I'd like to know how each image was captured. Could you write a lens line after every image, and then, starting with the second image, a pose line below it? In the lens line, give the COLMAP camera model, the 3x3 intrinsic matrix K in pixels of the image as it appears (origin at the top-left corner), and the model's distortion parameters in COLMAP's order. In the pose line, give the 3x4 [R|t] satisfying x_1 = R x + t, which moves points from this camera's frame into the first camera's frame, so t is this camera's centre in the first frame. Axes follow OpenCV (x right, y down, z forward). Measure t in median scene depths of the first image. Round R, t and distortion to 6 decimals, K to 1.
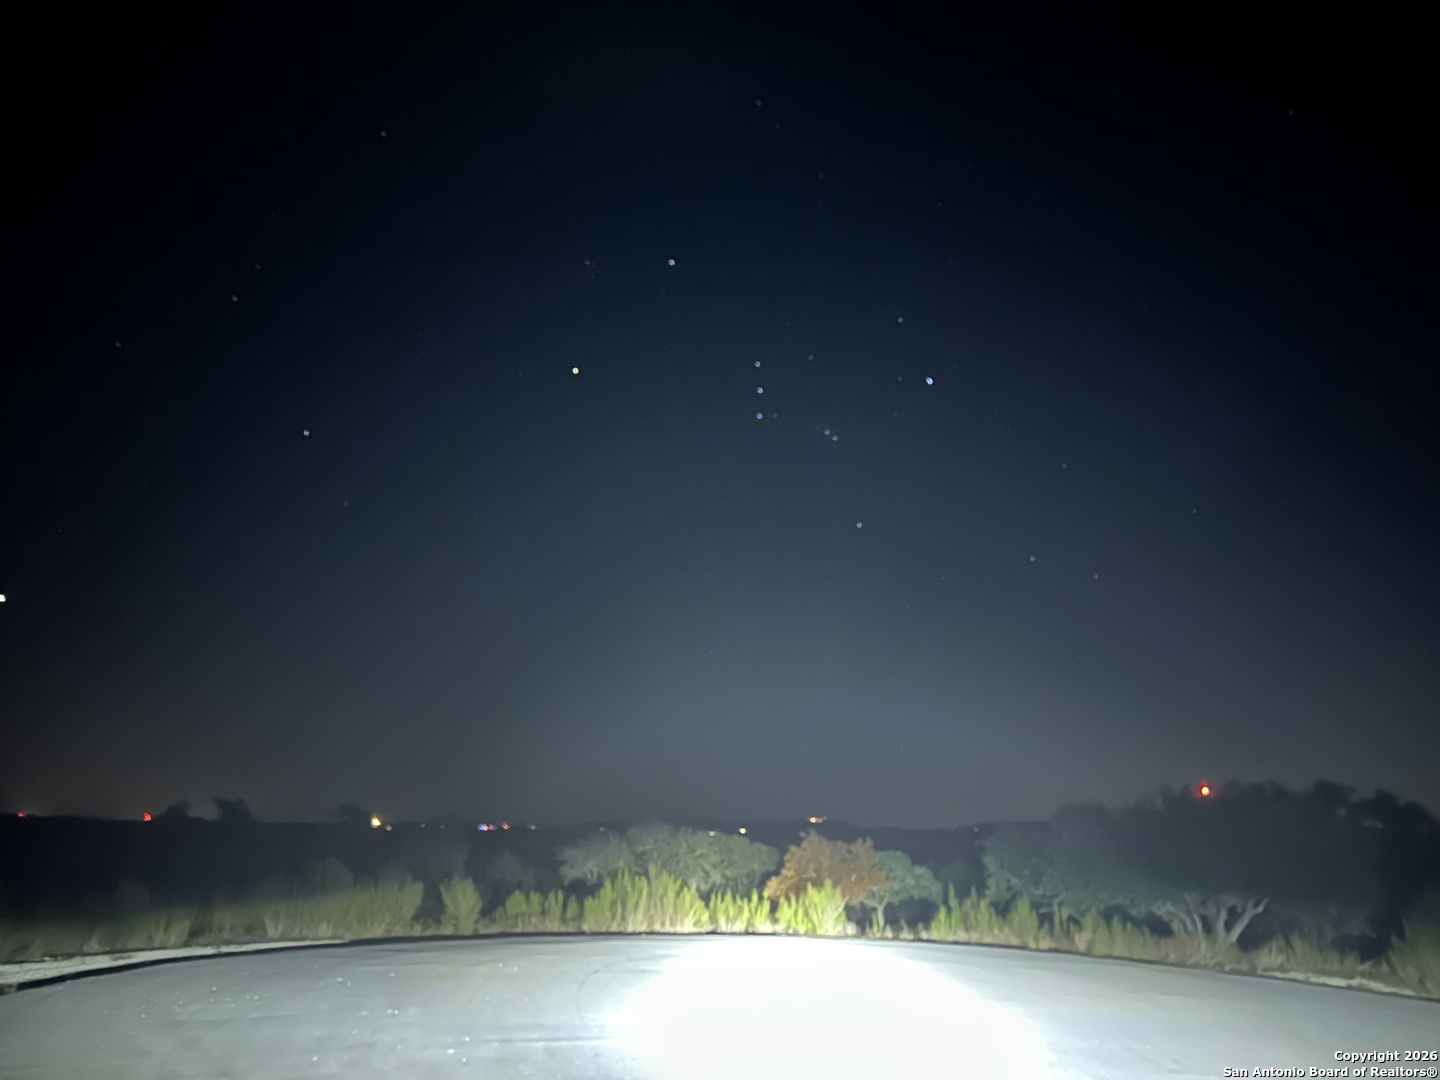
lens RADIAL K [[1071.4, 0, 704.5], [0, 1071.4, 543.6], [0, 0, 1]] dist [0.050109, -0.049383]
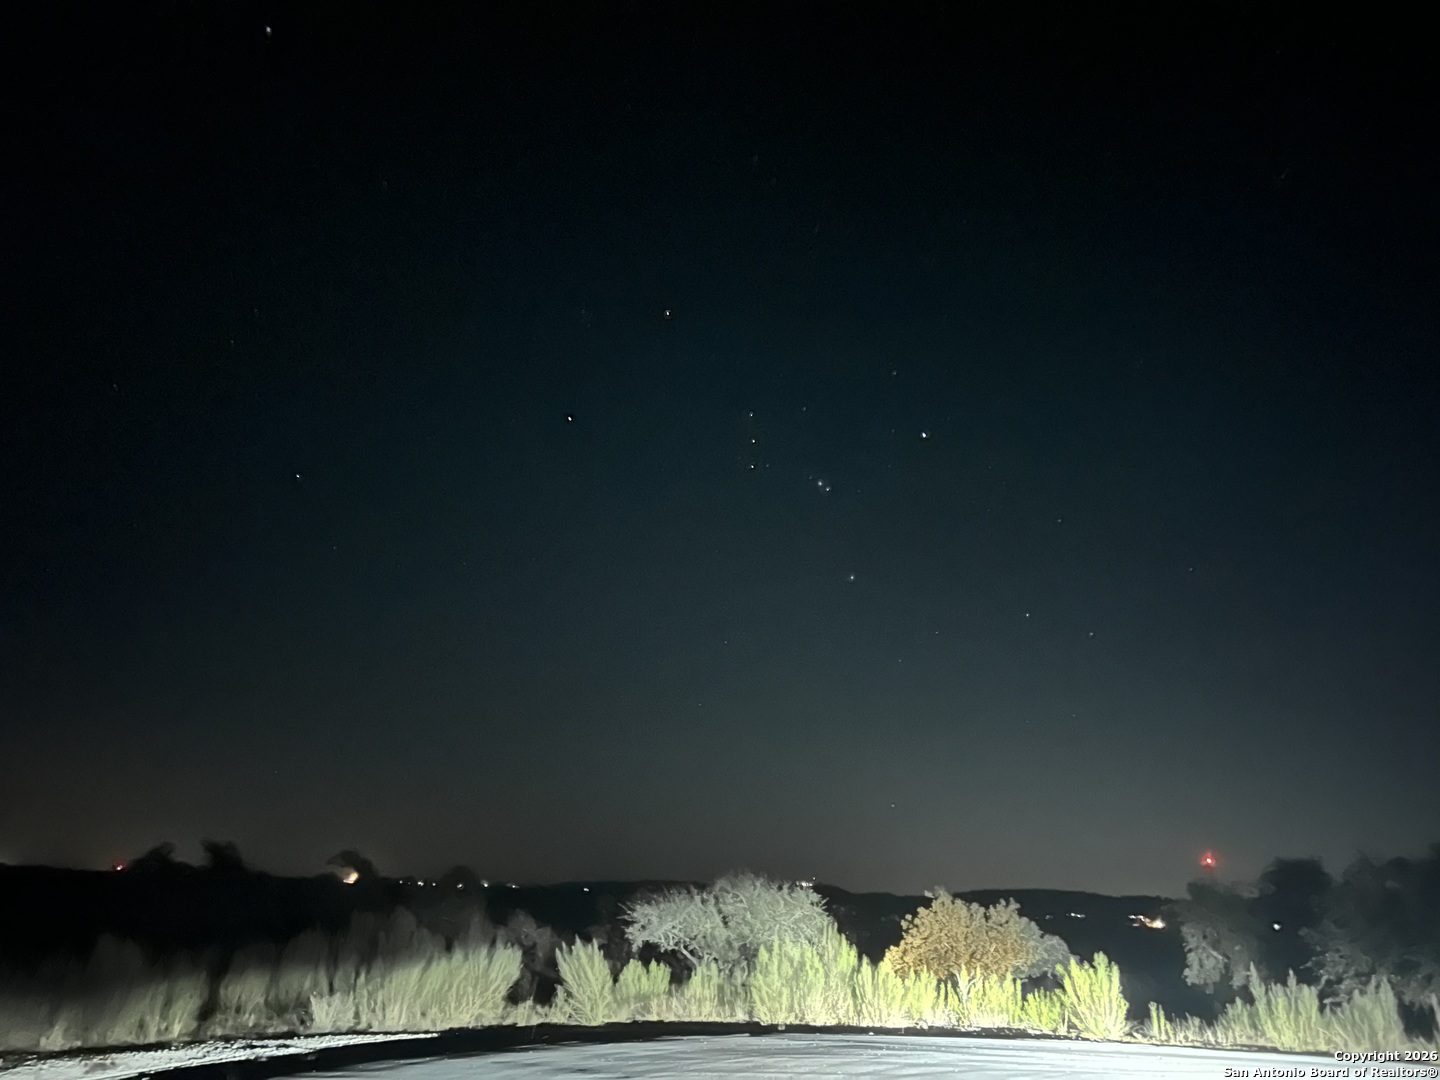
lens RADIAL K [[1071.4, 0, 704.5], [0, 1071.4, 543.6], [0, 0, 1]] dist [0.050109, -0.049383]
pose [[0.999719, 0.021783, 0.009345, -0.095276], [-0.021255, 0.998354, -0.053263, 0.051737], [-0.010490, 0.053049, 0.998537, 0.168469]]
